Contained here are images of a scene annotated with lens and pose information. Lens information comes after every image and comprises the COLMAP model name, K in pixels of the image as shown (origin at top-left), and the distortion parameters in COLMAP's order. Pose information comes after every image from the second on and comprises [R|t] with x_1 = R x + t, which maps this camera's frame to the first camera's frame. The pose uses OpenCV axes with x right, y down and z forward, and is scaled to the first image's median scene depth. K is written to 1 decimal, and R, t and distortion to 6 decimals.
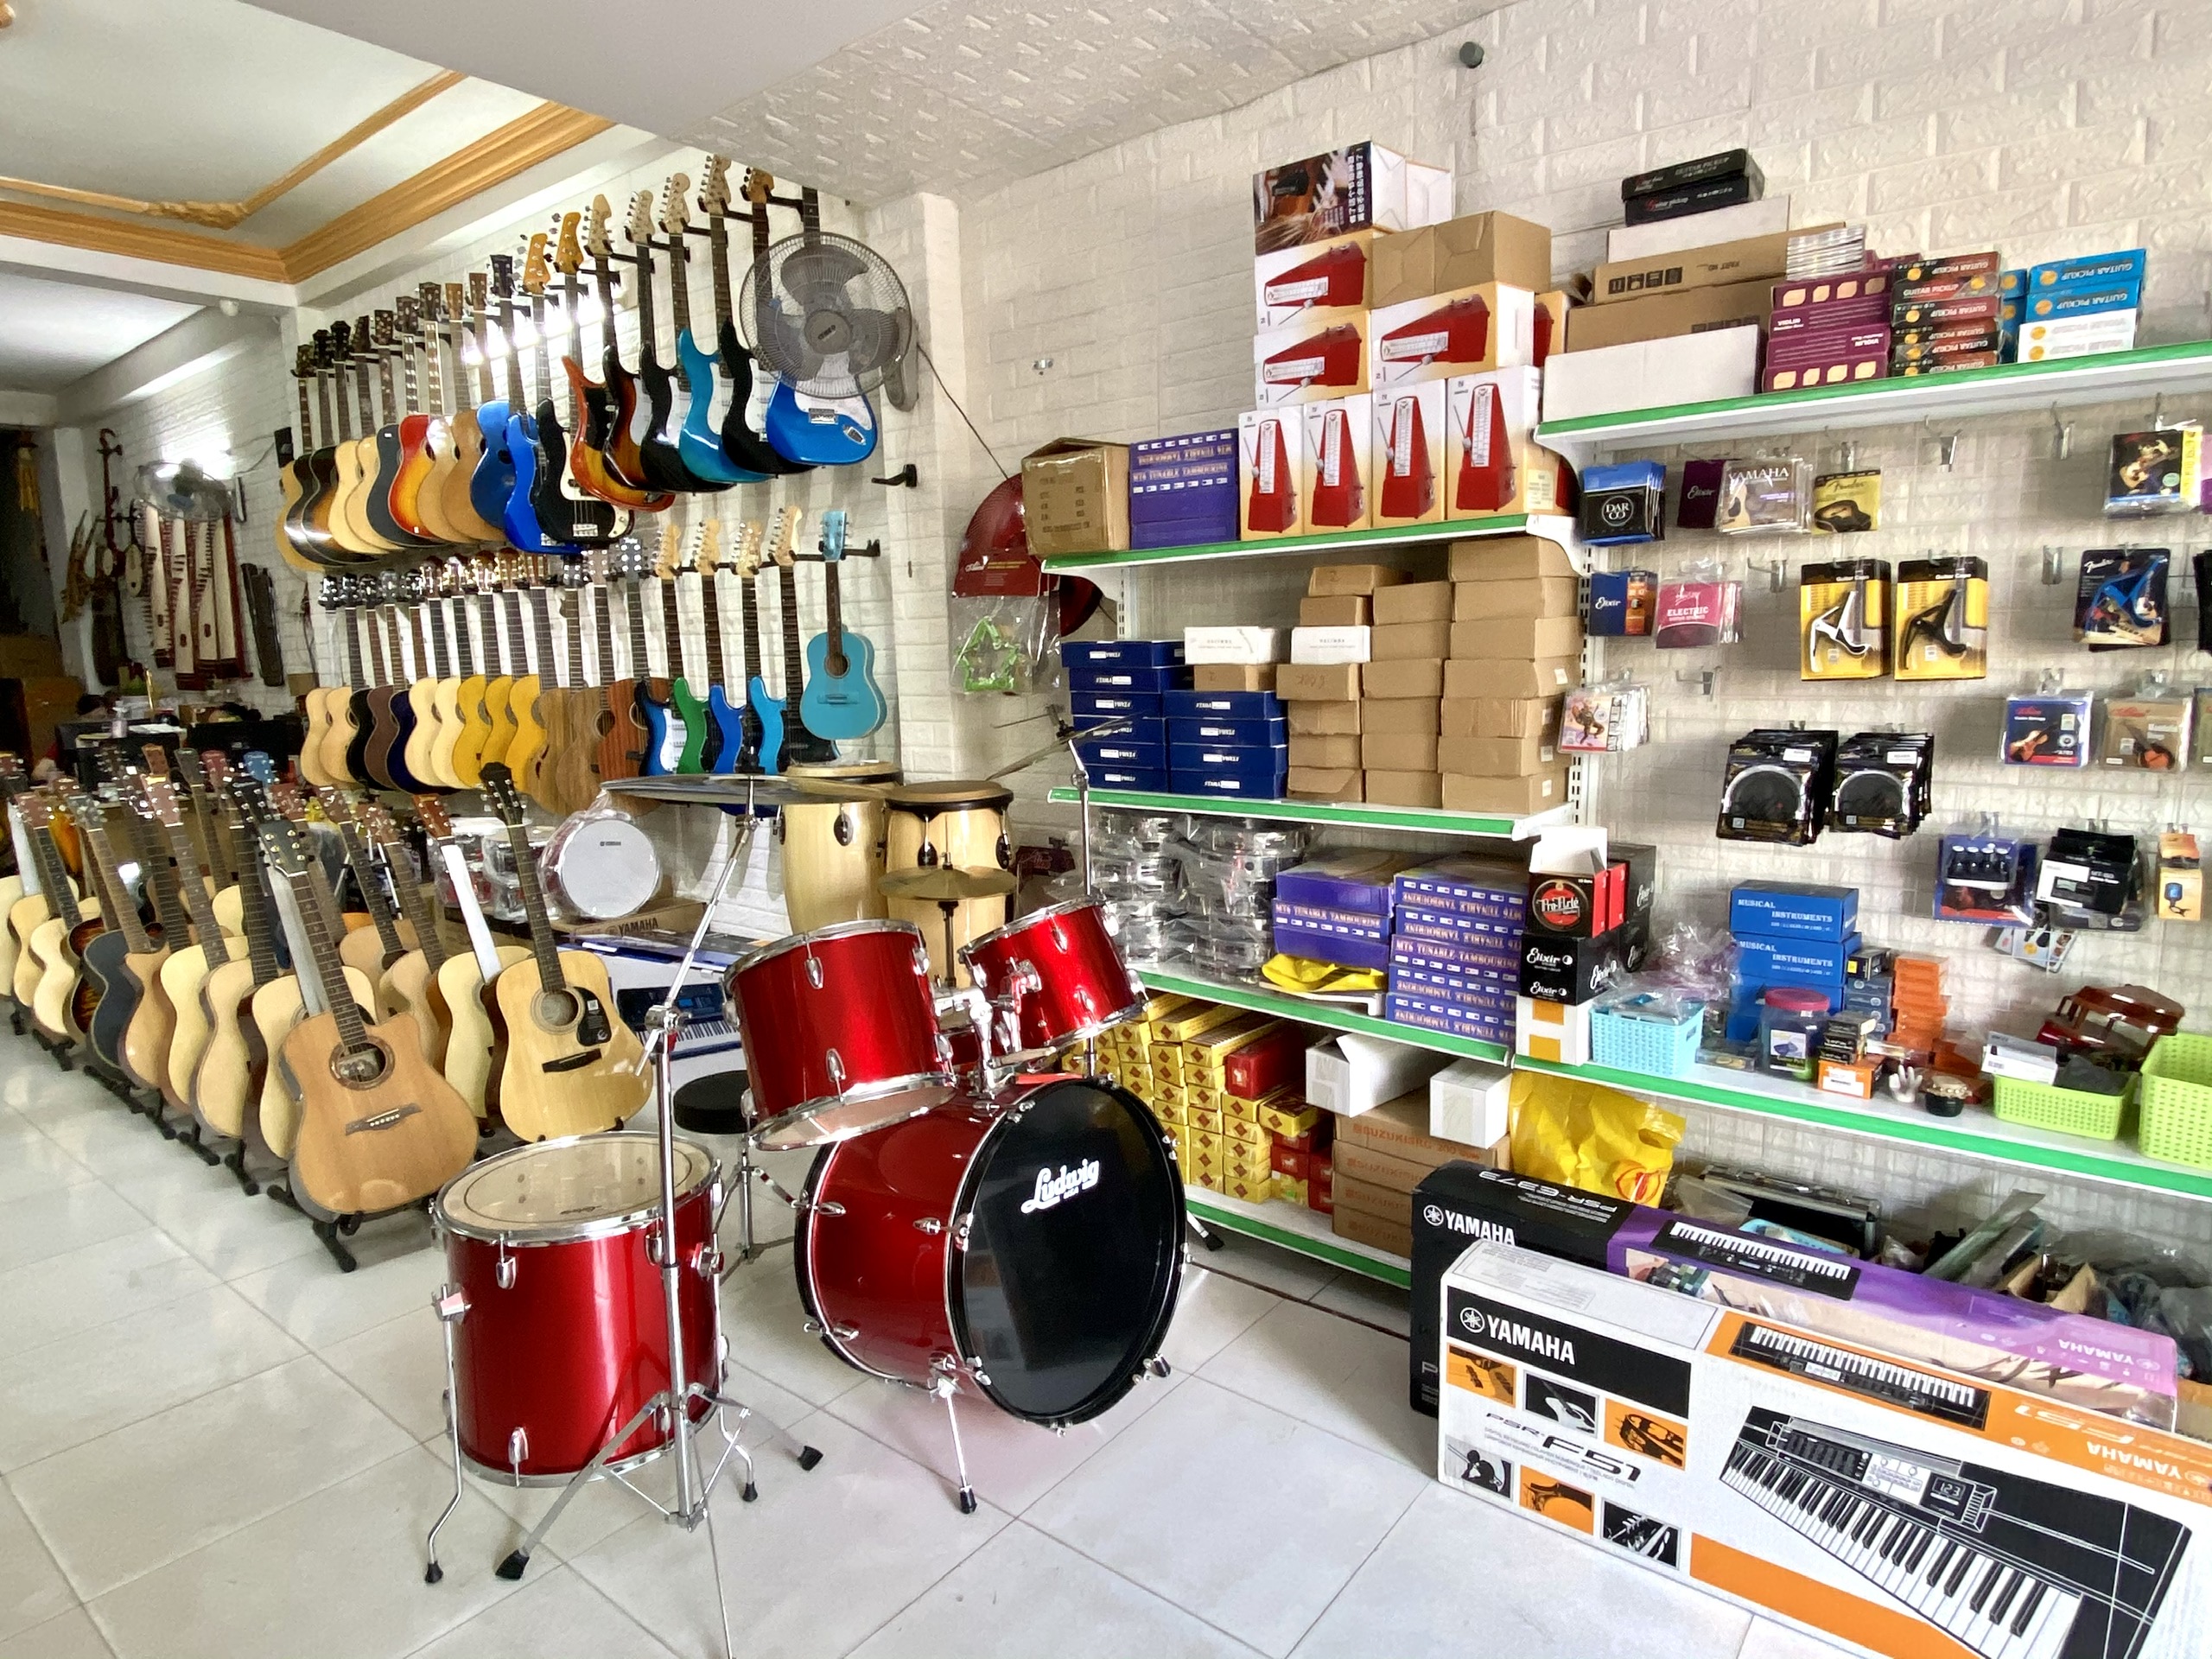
lens RADIAL K [[1252.4, 0, 1119.4], [0, 1252.4, 841.5], [0, 0, 1]] dist [0.044432, -0.047256]
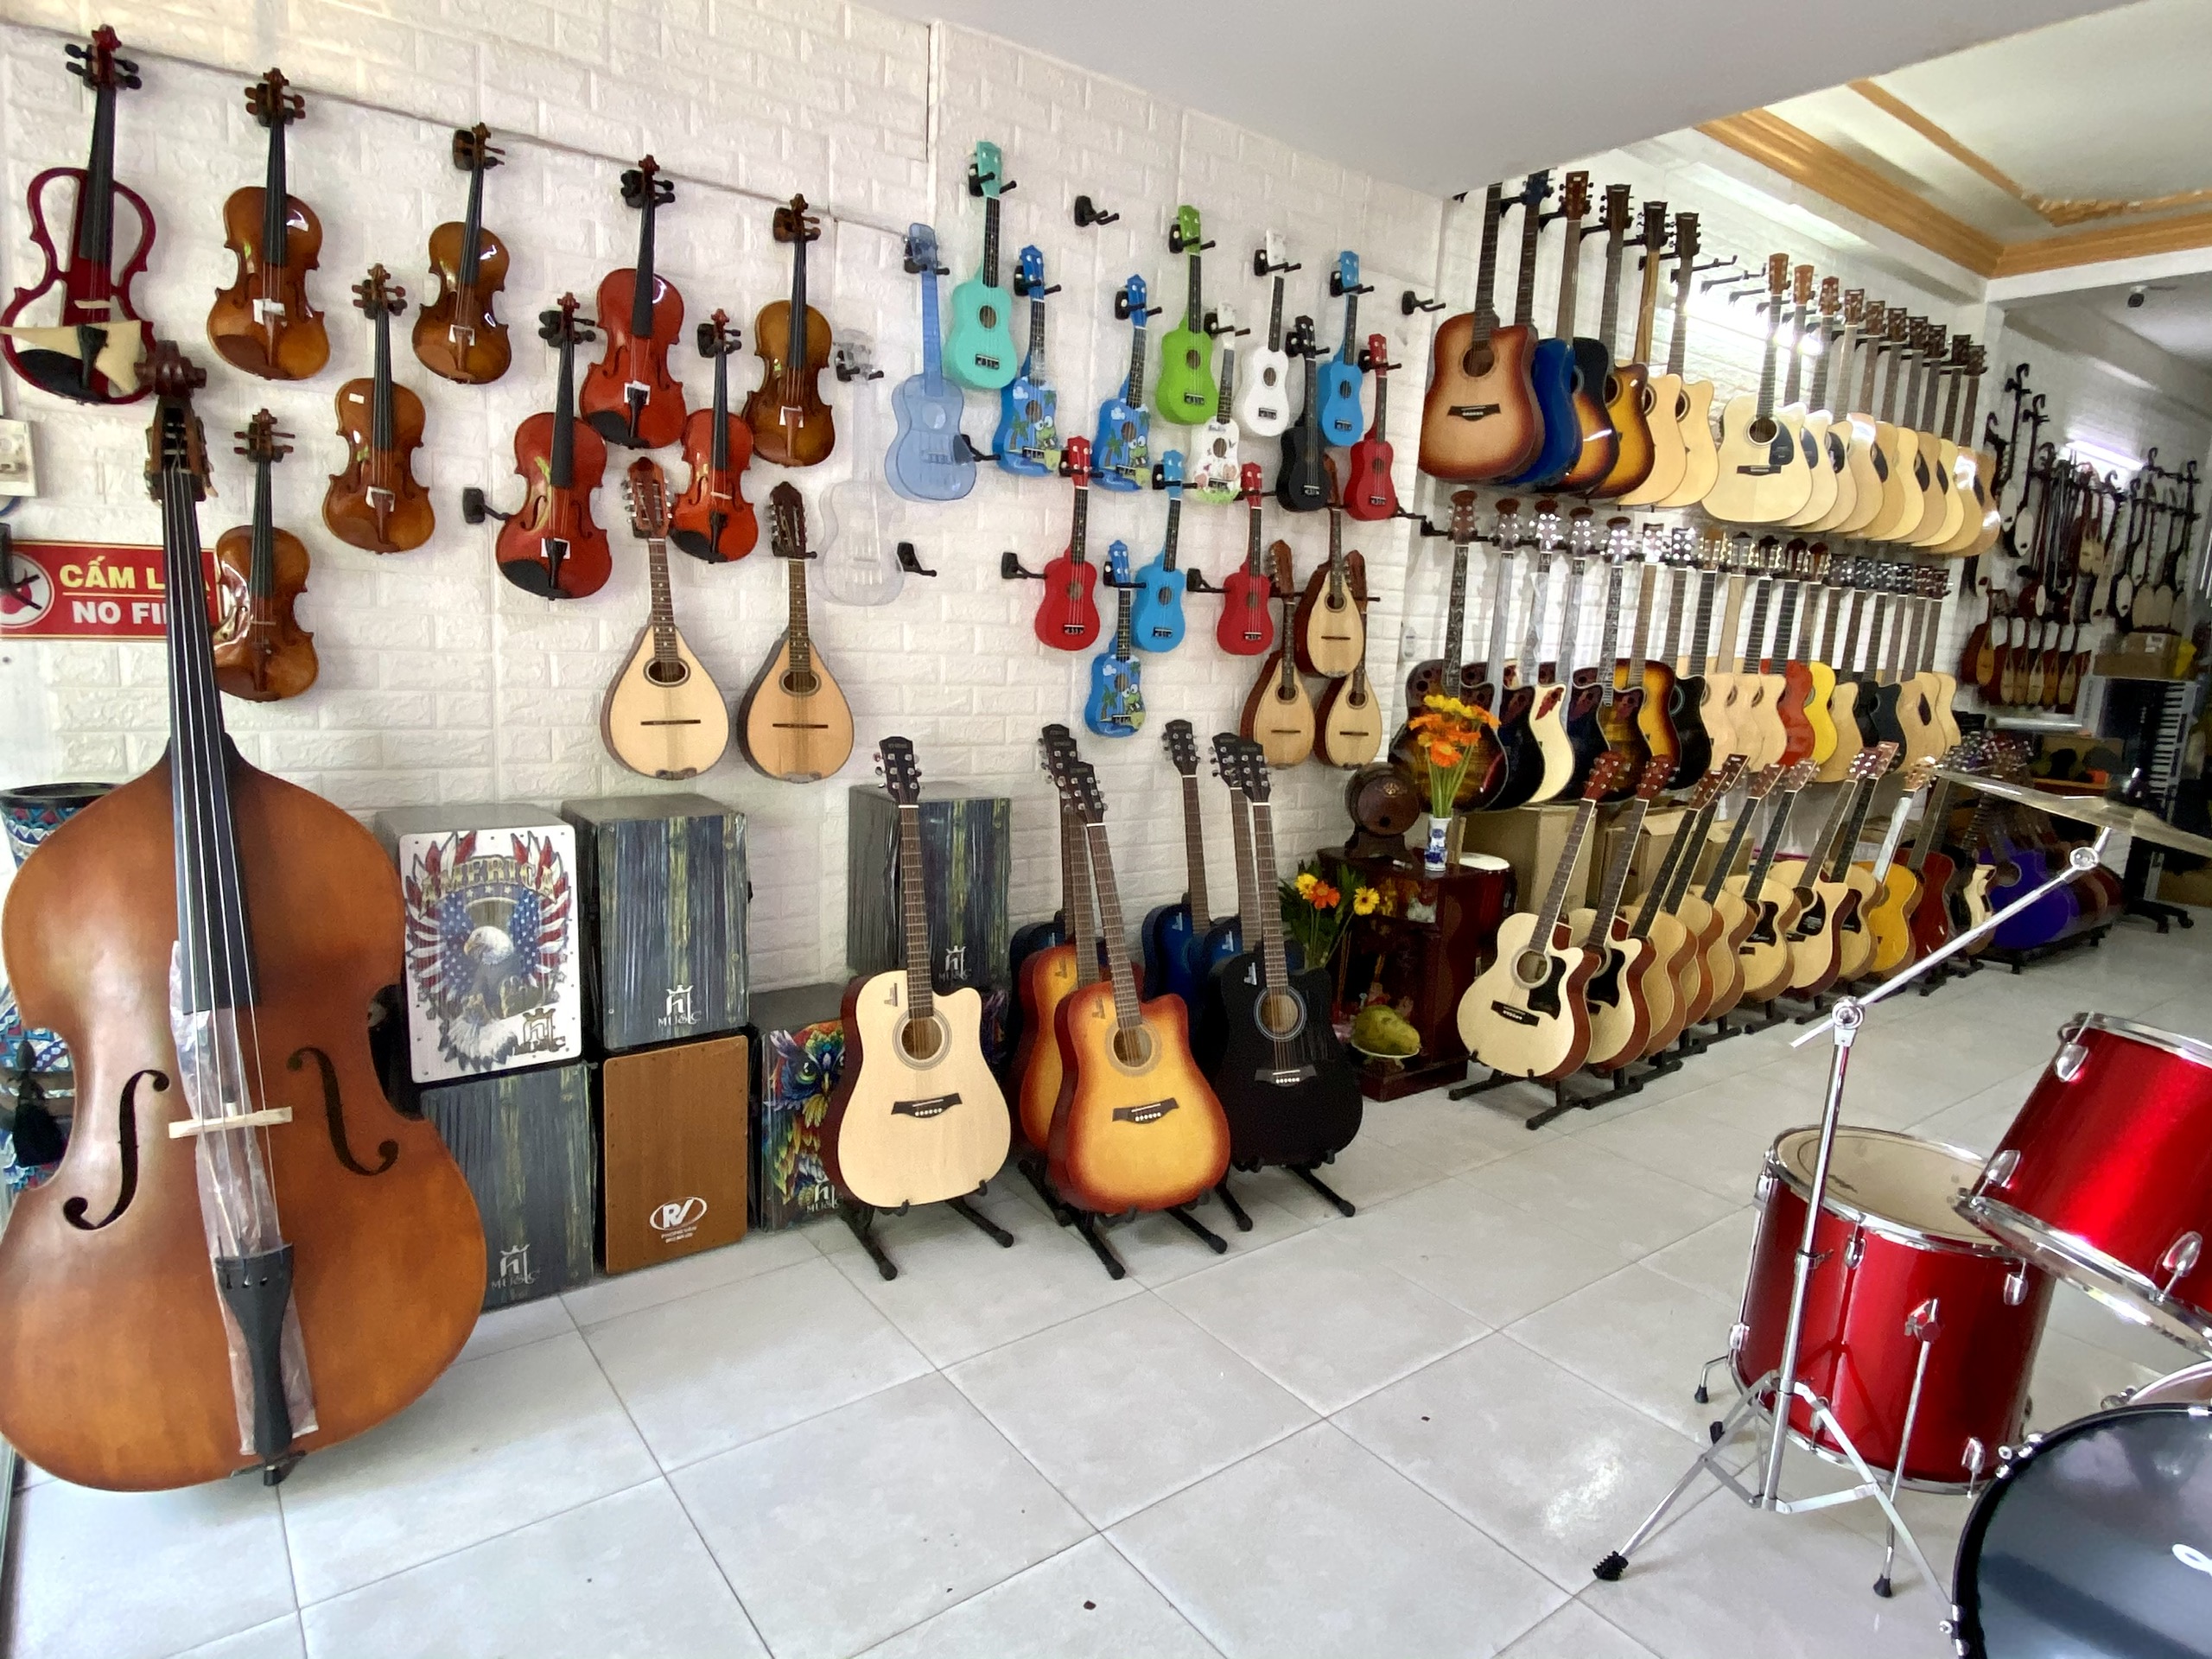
lens RADIAL K [[1252.4, 0, 1107.3], [0, 1252.4, 841.6], [0, 0, 1]] dist [0.044432, -0.047256]
pose [[-0.261160, 0.181415, -0.948095, 0.319497], [-0.186468, 0.954200, 0.233947, -0.049191], [0.947114, 0.237887, -0.215371, 0.294049]]
